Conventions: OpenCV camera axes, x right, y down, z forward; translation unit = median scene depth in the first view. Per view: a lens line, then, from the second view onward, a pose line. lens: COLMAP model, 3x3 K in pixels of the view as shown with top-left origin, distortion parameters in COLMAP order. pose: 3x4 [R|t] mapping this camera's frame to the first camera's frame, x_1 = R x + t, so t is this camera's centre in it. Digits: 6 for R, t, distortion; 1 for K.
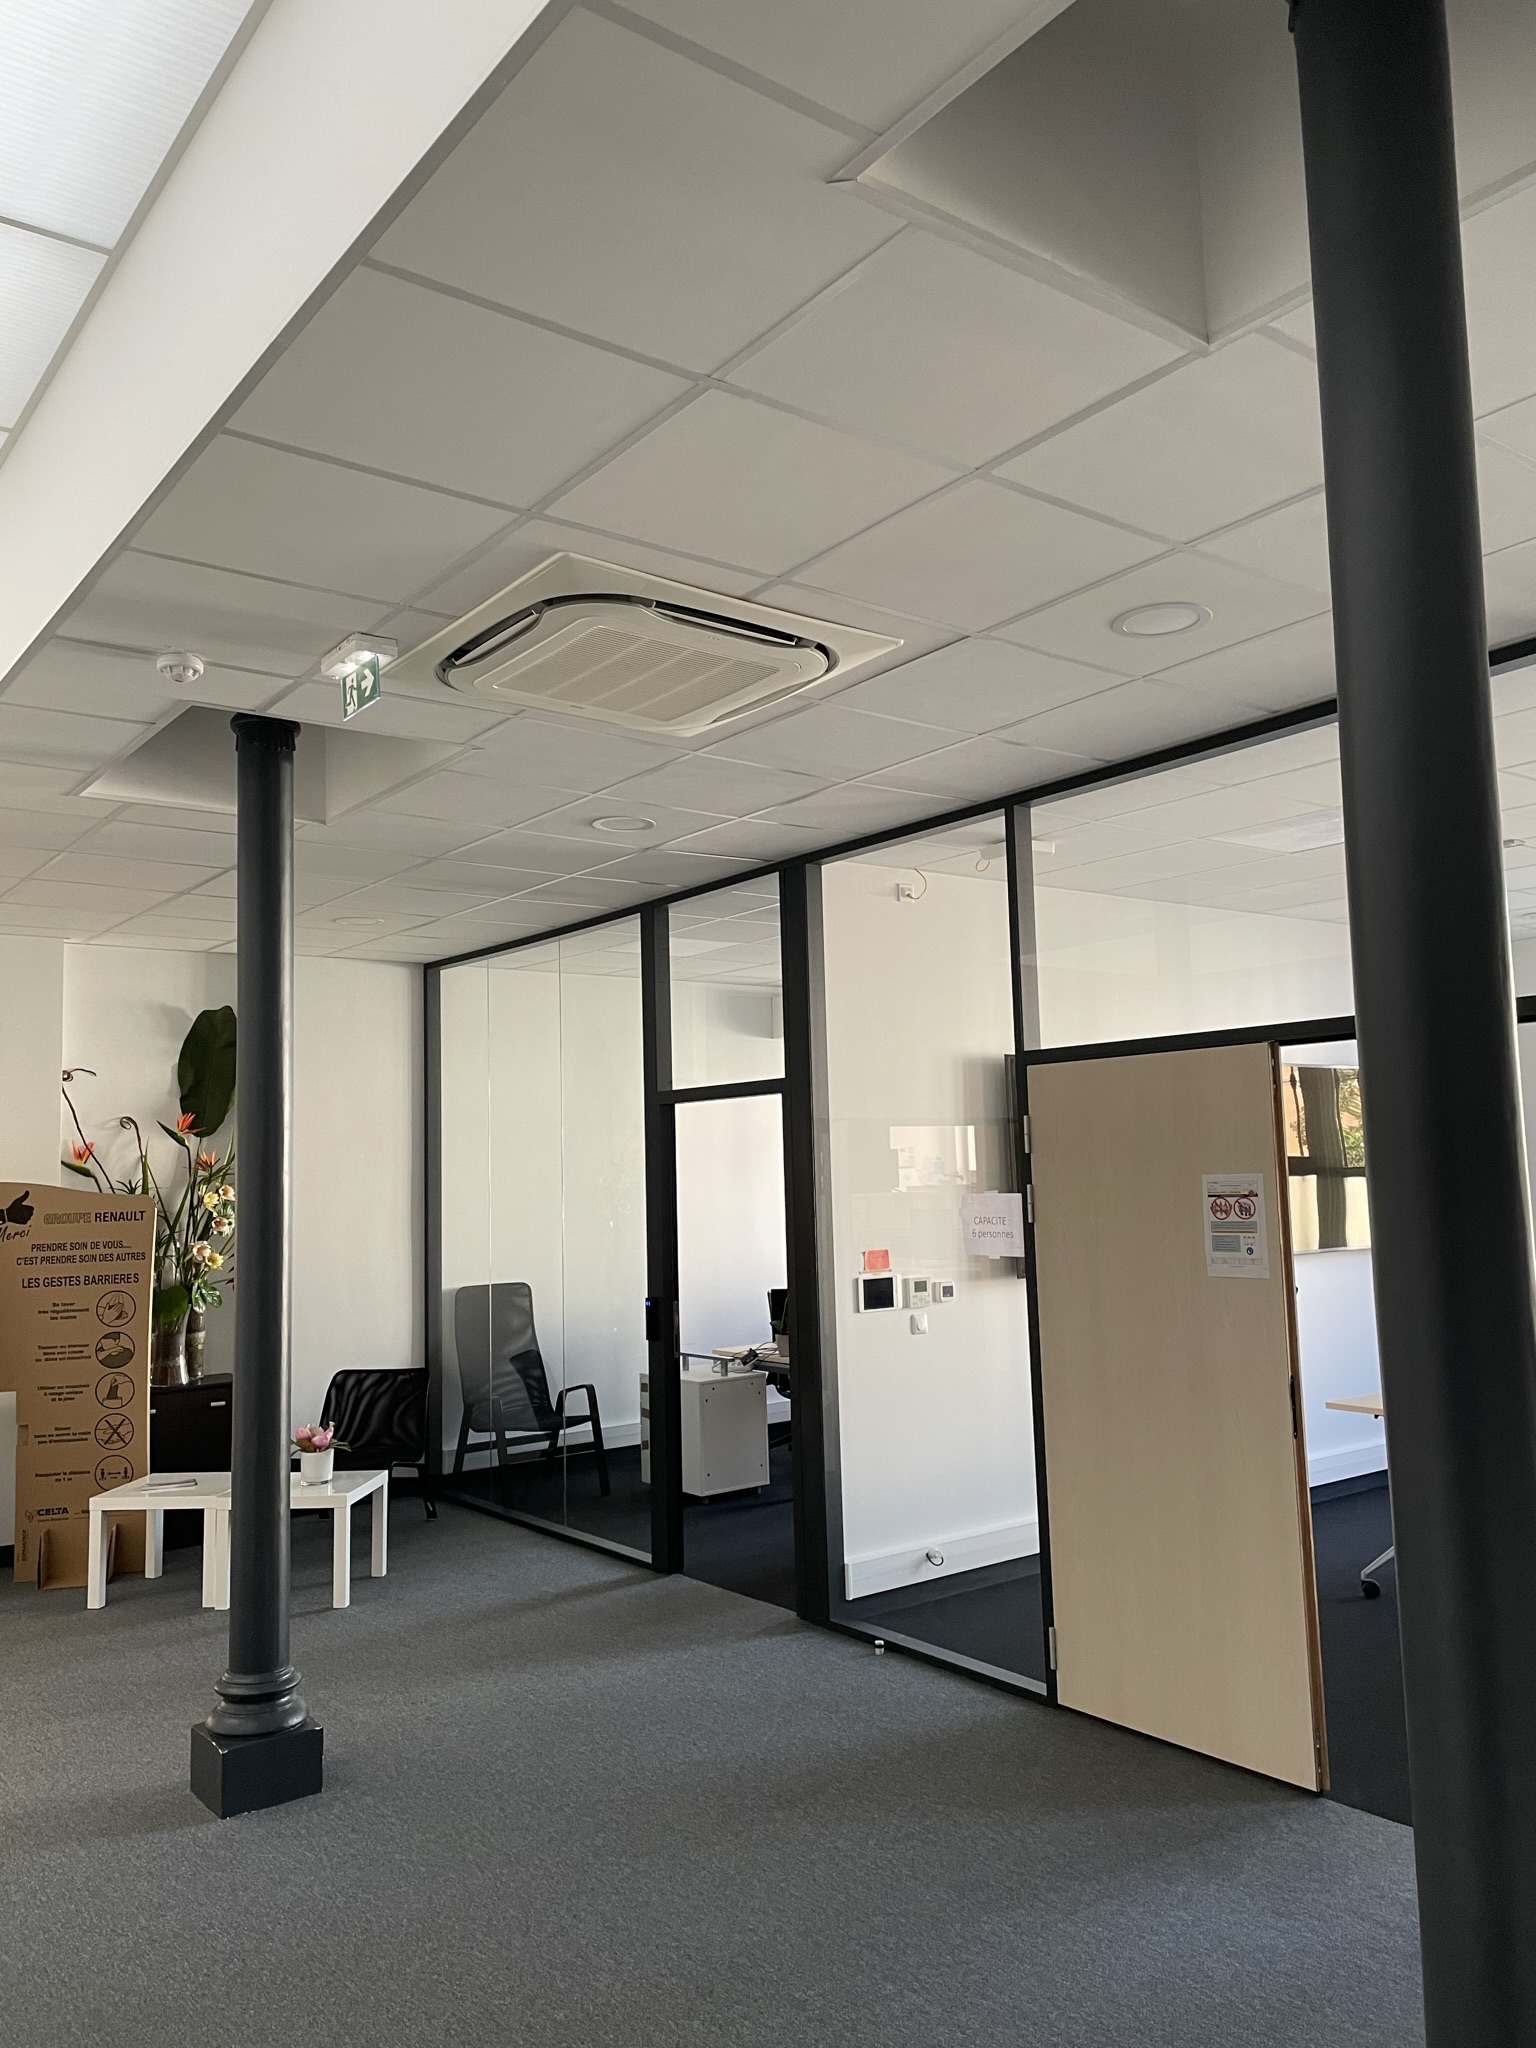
lens RADIAL K [[1570.5, 0, 768.0], [0, 1570.5, 1024.0], [0, 0, 1]] dist [0.085368, -0.105937]
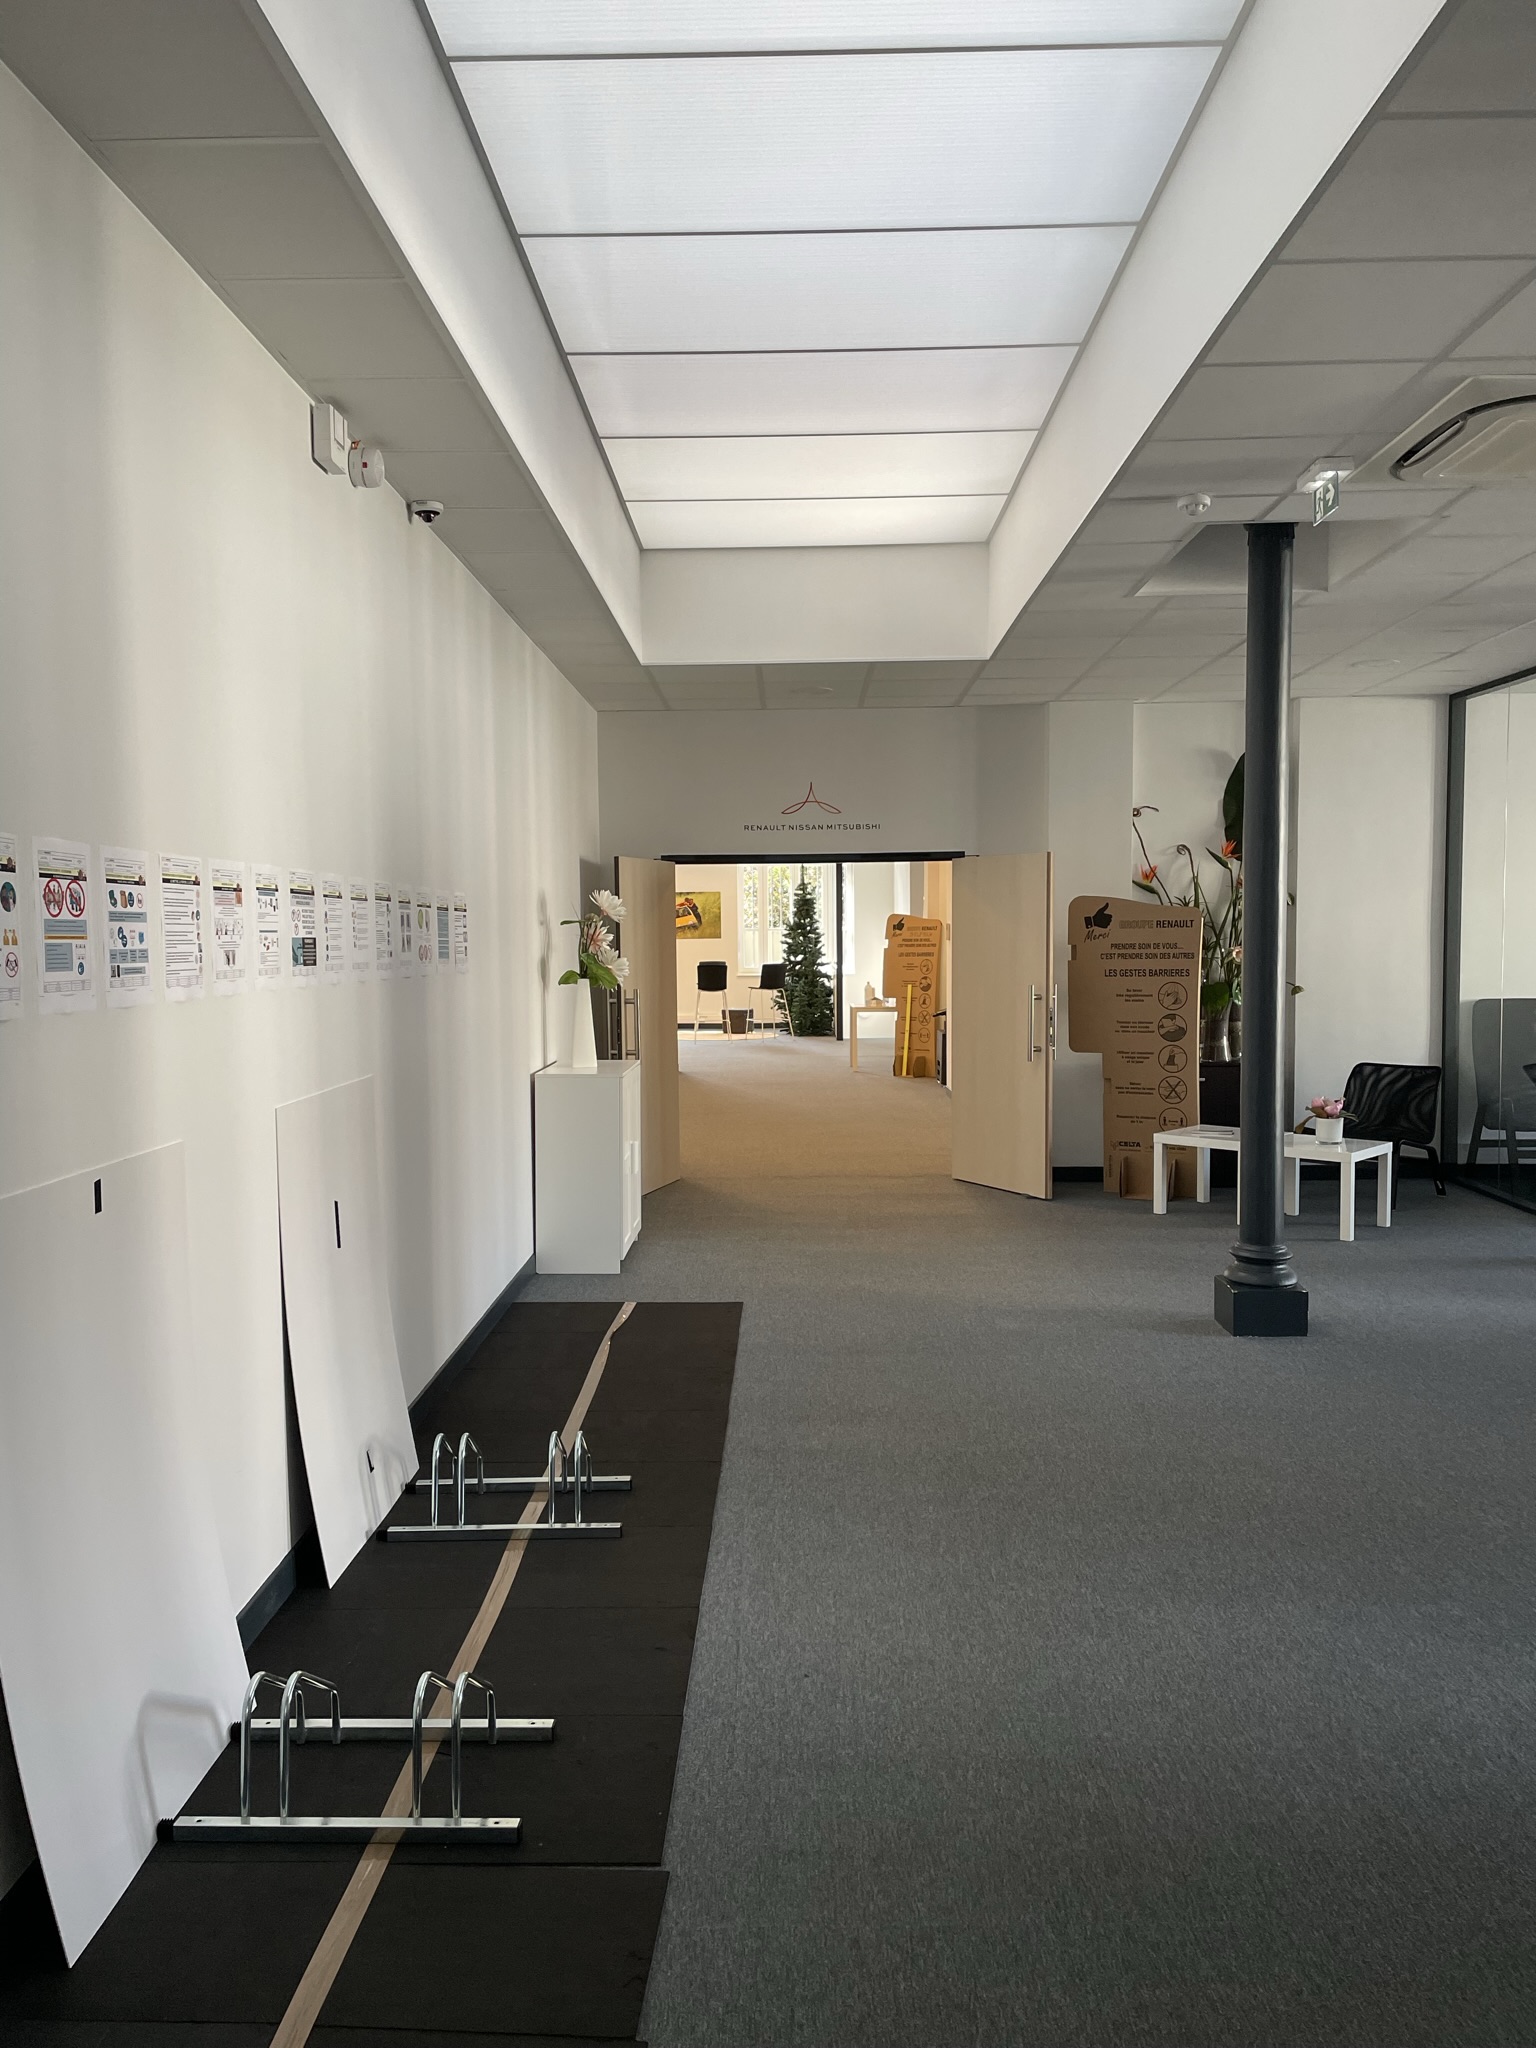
lens RADIAL K [[1536.8, 0, 764.6], [0, 1536.8, 1062.4], [0, 0, 1]] dist [0.004381, -0.001383]
pose [[0.789490, 0.067152, -0.610078, 0.087879], [0.052935, 0.982843, 0.176685, -0.003511], [0.611476, -0.171786, 0.772390, -0.161737]]
